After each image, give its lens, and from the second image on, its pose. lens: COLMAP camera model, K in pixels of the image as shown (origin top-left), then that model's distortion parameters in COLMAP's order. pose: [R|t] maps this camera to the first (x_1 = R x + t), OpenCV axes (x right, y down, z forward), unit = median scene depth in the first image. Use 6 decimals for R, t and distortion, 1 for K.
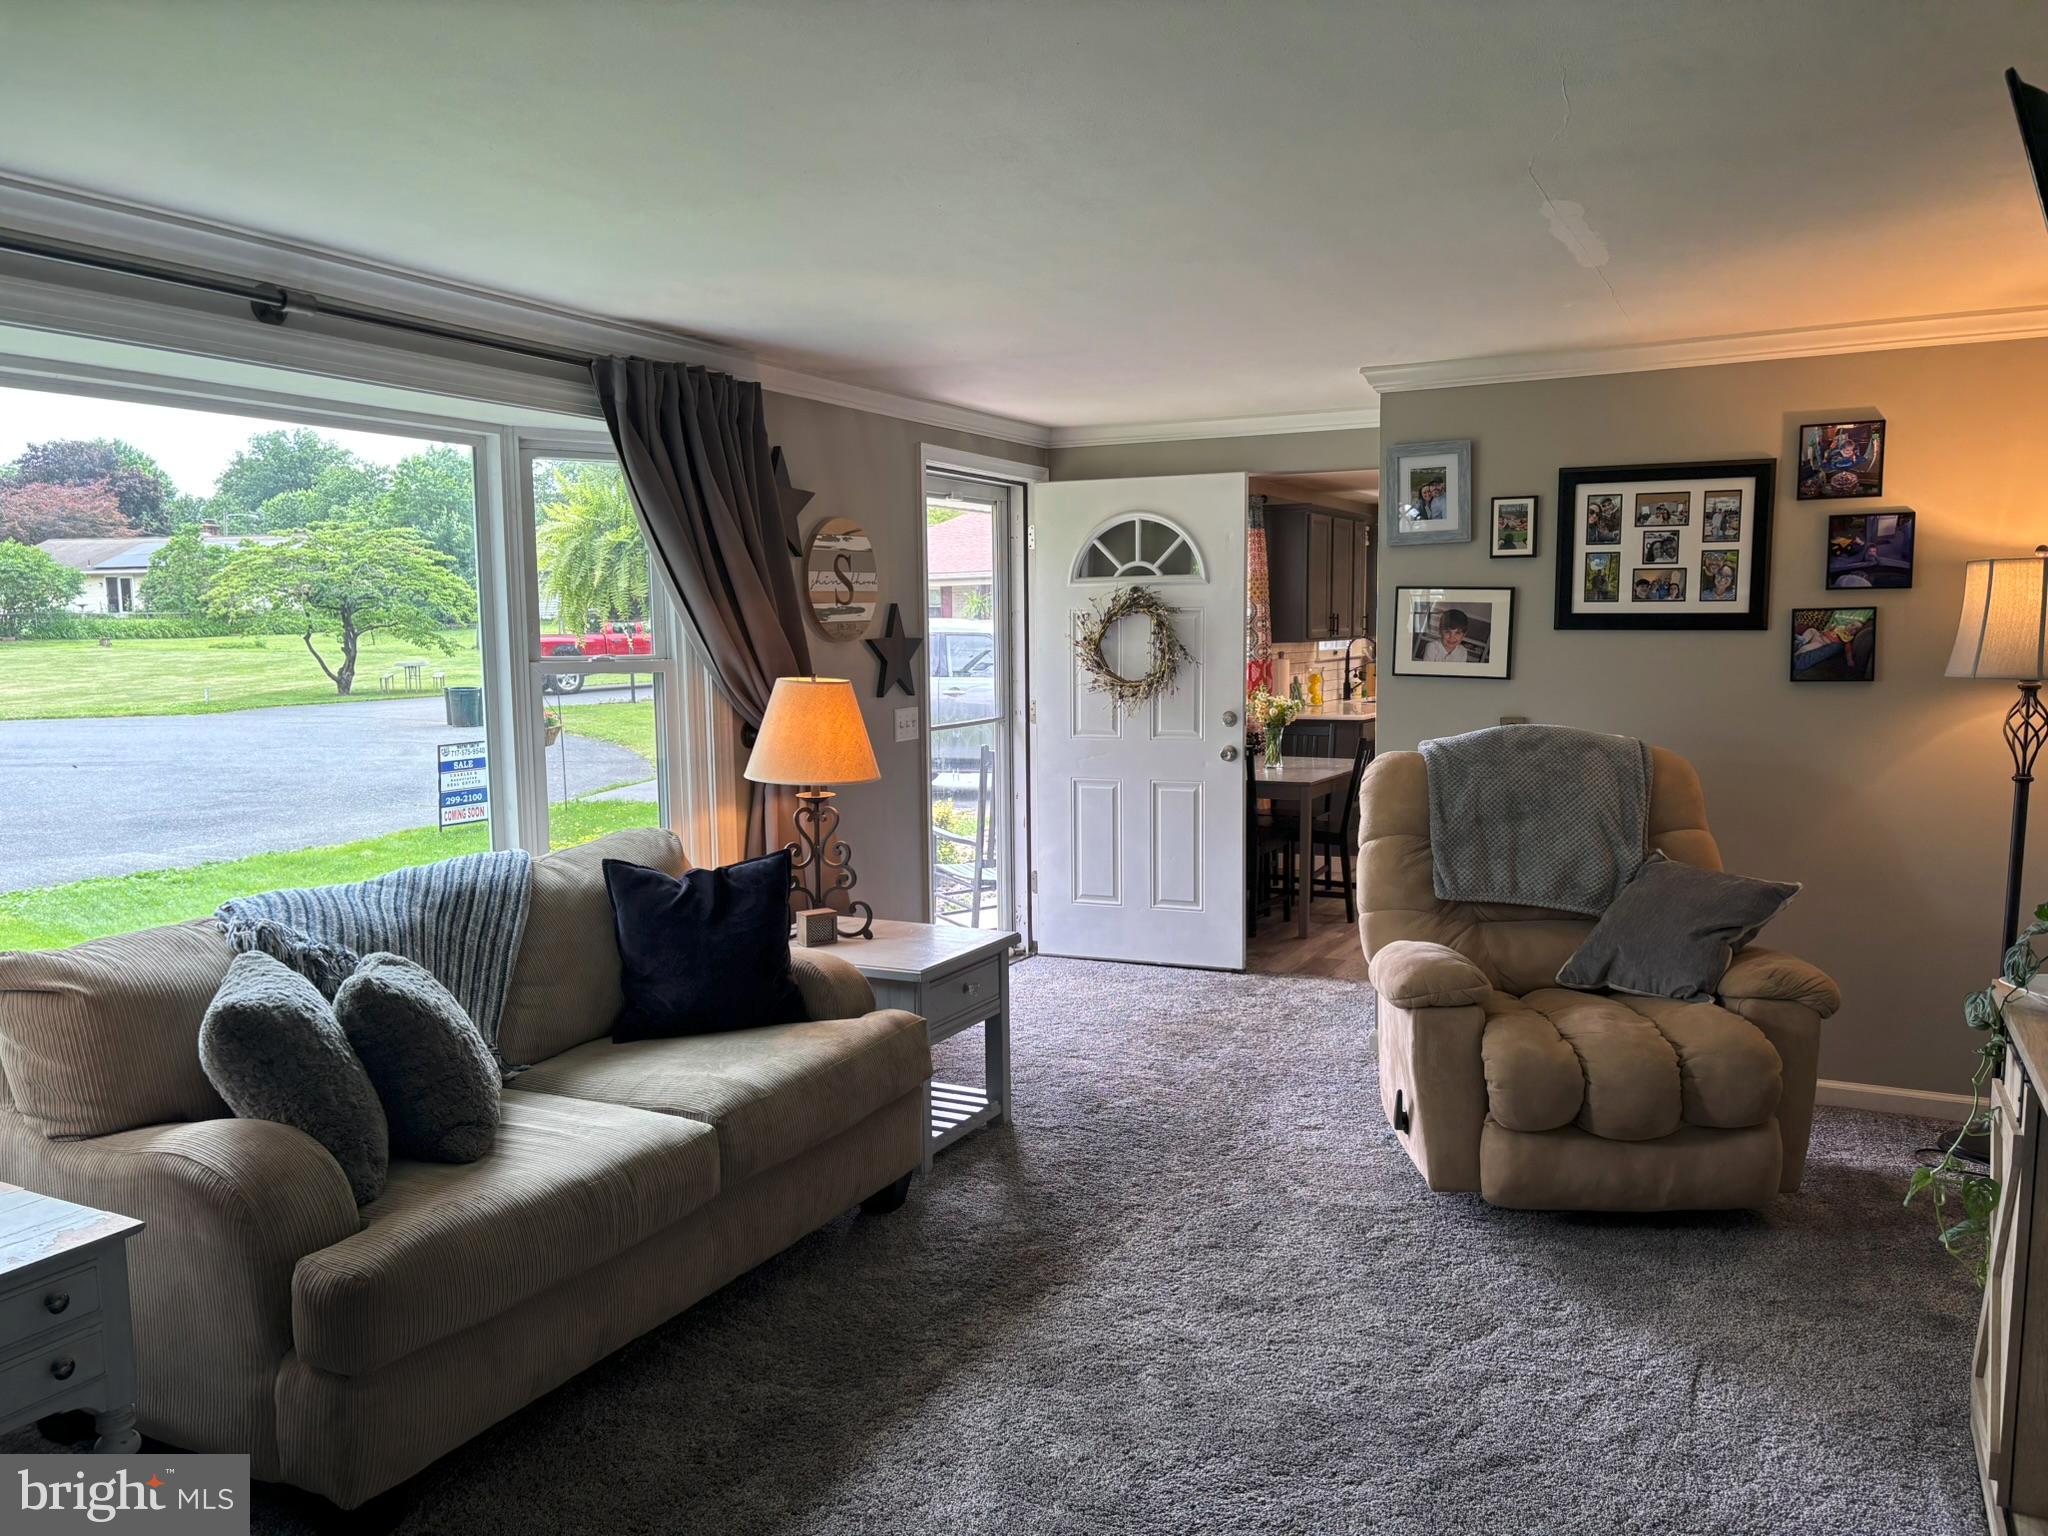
lens RADIAL K [[1552.8, 0, 1018.4], [0, 1552.8, 786.6], [0, 0, 1]] dist [0.055819, -0.065988]
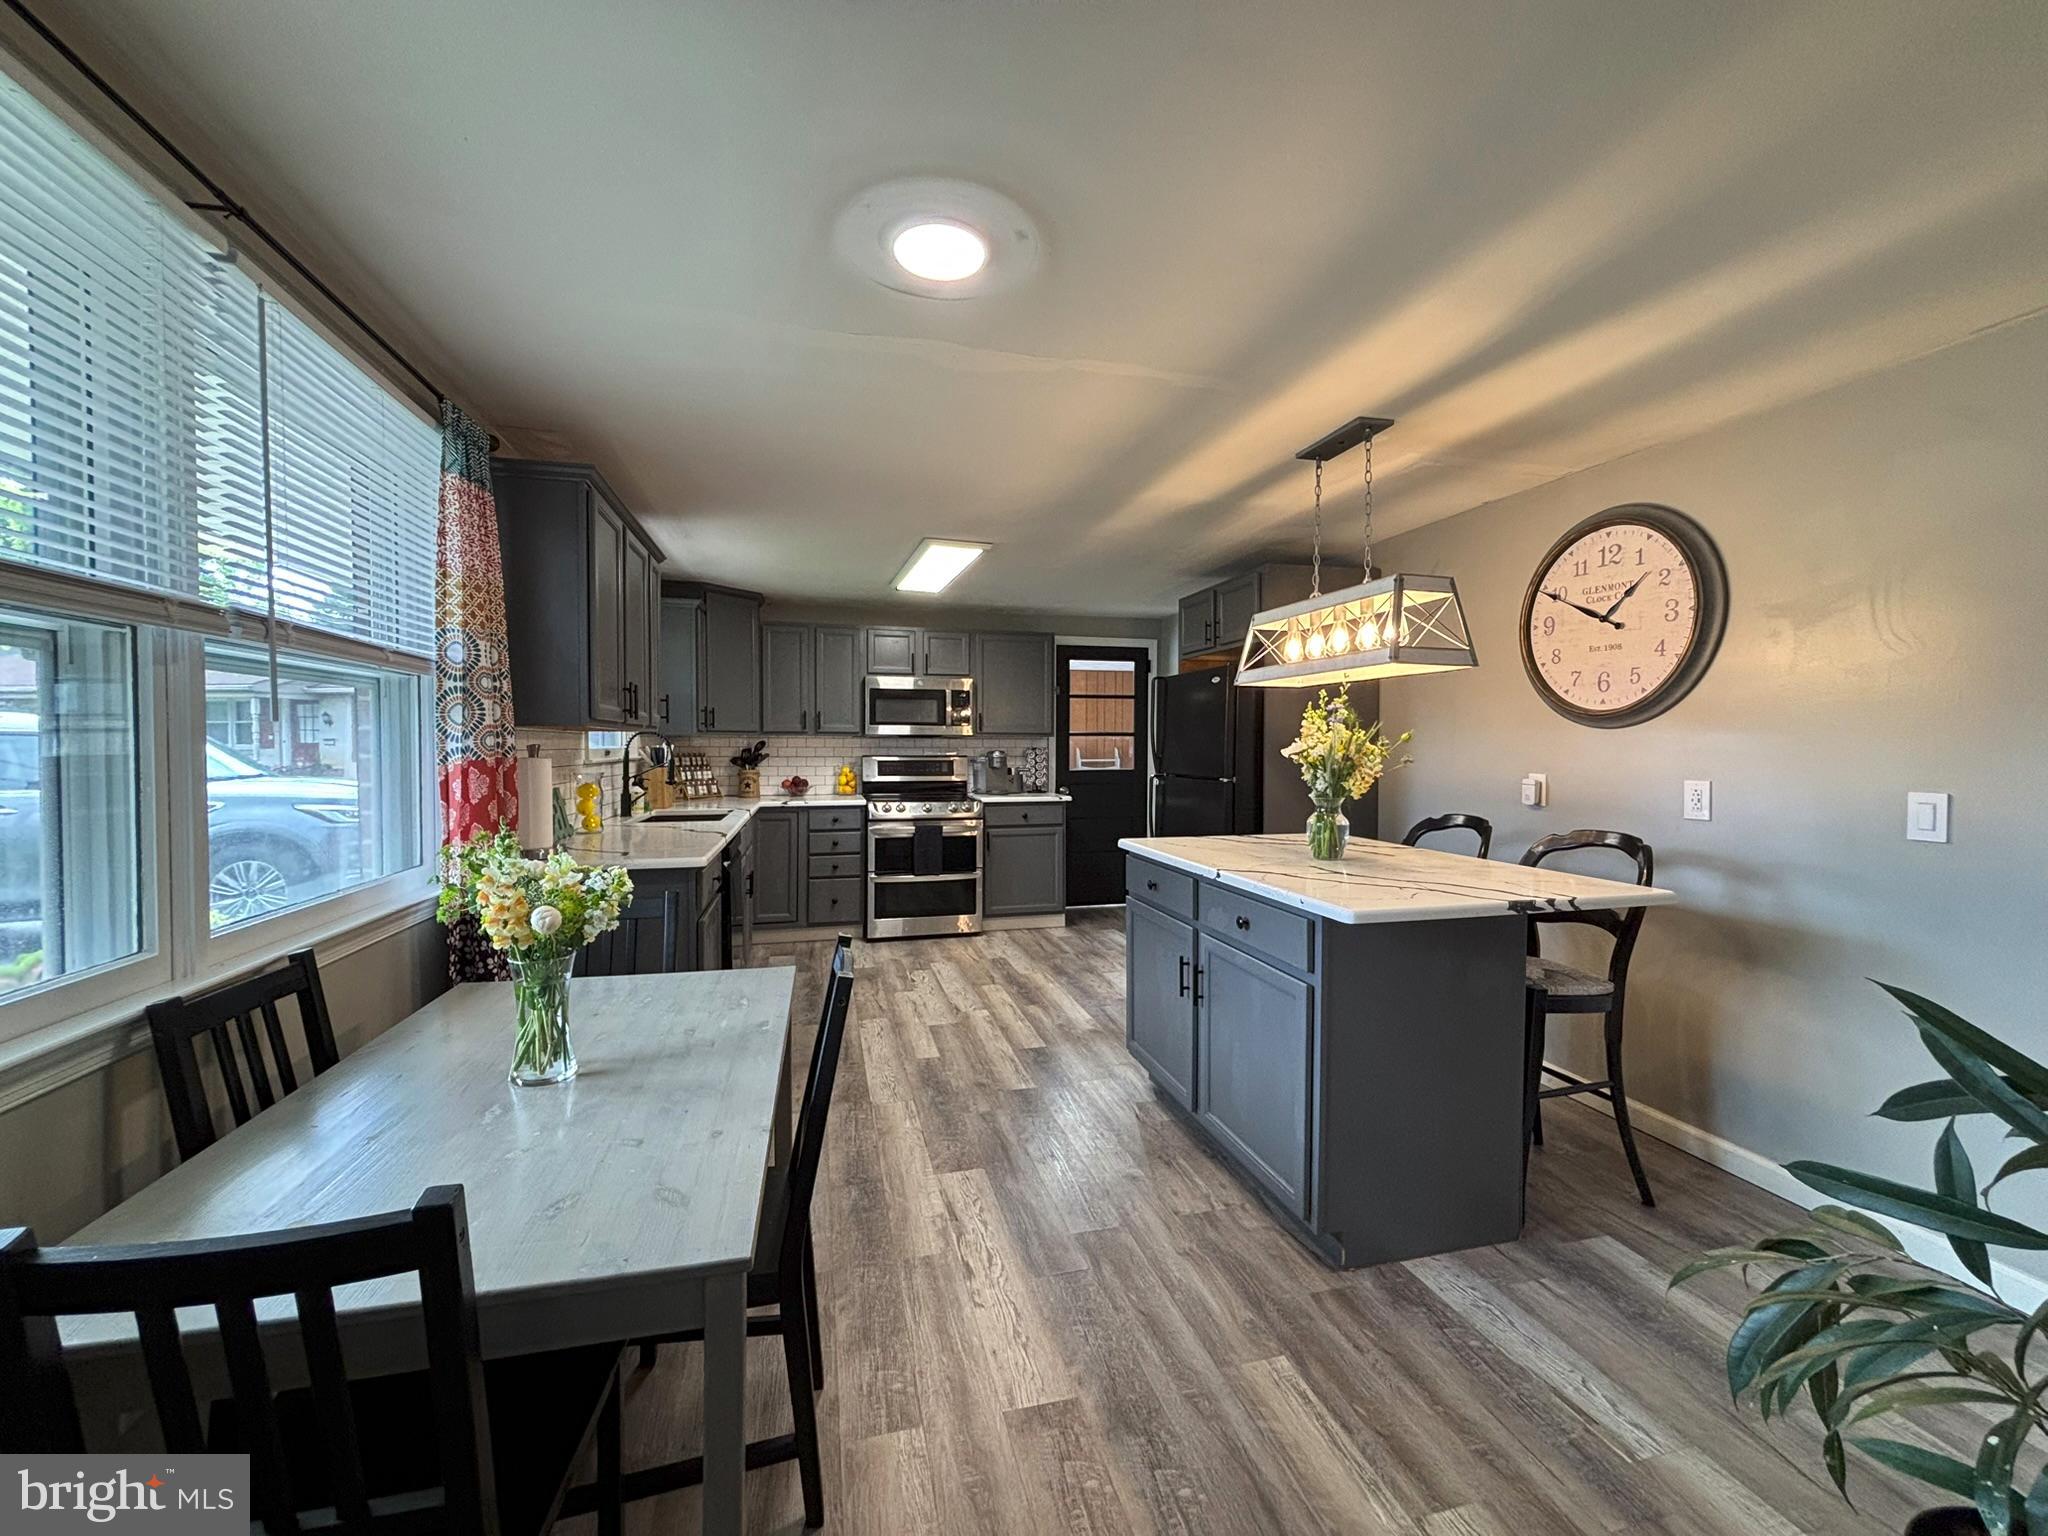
lens RADIAL K [[829.5, 0, 1022.3], [0, 829.5, 760.3], [0, 0, 1]] dist [0.000574, 0.000056]
pose [[0.746910, 0.002480, 0.664920, 0.222370], [0.057542, 0.996000, -0.068353, -0.110863], [-0.662430, 0.089314, 0.743780, 1.442021]]
